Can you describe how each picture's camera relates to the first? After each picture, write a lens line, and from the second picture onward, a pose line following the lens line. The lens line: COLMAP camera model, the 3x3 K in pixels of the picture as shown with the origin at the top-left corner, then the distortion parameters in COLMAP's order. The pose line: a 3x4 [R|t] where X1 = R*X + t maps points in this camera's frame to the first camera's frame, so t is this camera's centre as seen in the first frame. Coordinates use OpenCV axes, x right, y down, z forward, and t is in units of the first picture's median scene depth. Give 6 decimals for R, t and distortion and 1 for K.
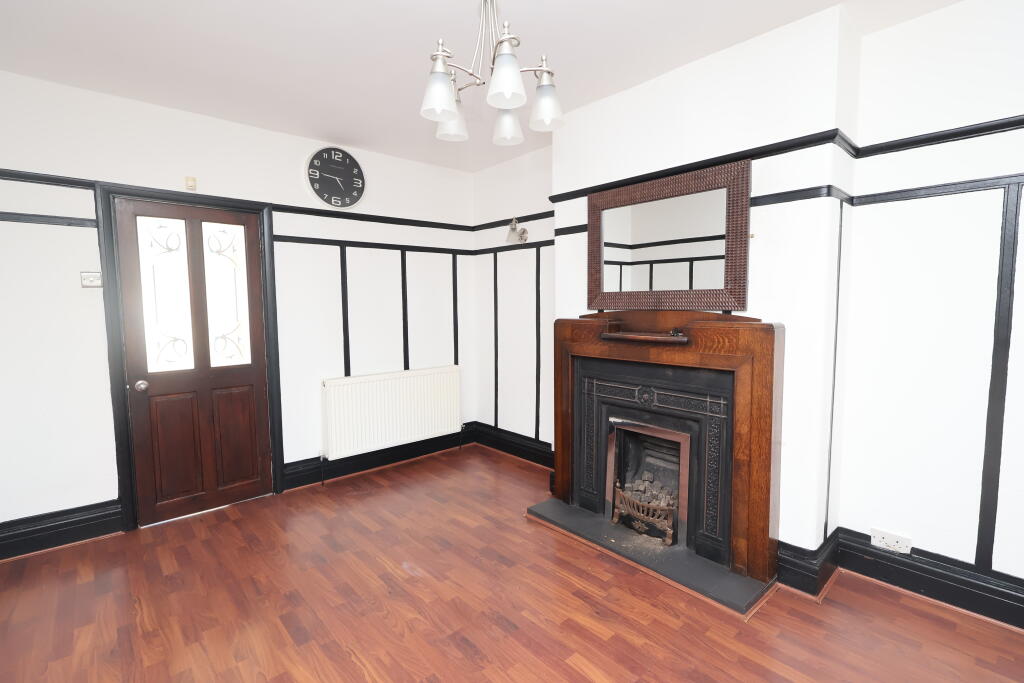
lens RADIAL K [[475.9, 0, 513.4], [0, 475.9, 339.5], [0, 0, 1]] dist [0.015023, 0.001239]
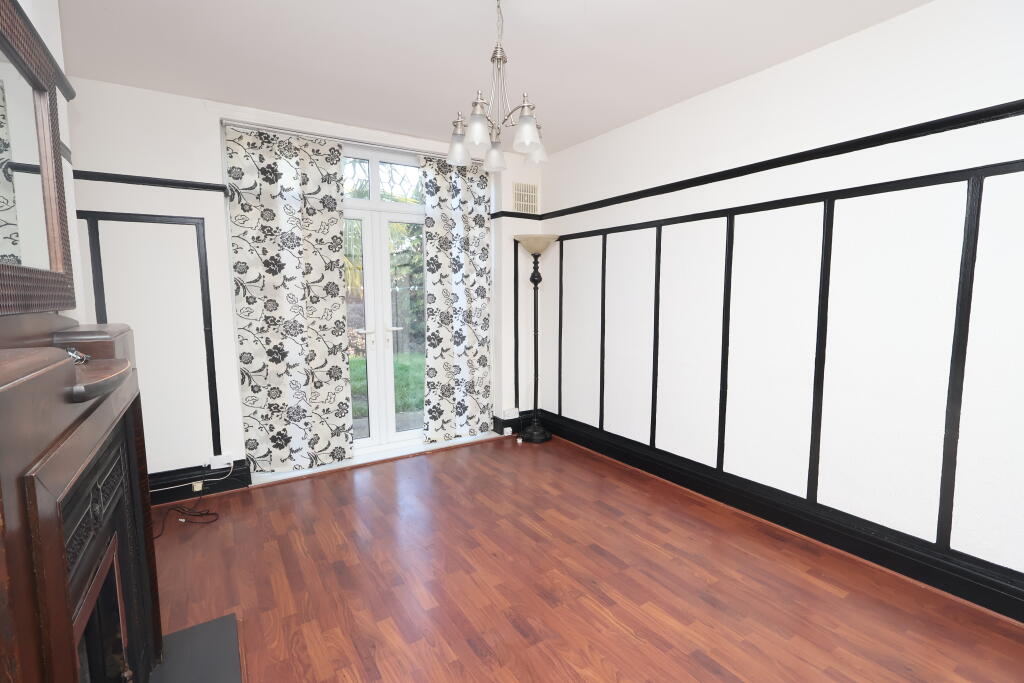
lens RADIAL K [[475.9, 0, 512.5], [0, 475.9, 342.3], [0, 0, 1]] dist [0.015023, 0.001239]
pose [[-0.985447, -0.005303, 0.169899, -0.233964], [0.026553, 0.982441, 0.184677, -0.139250], [-0.167895, 0.186500, -0.968003, 1.792877]]
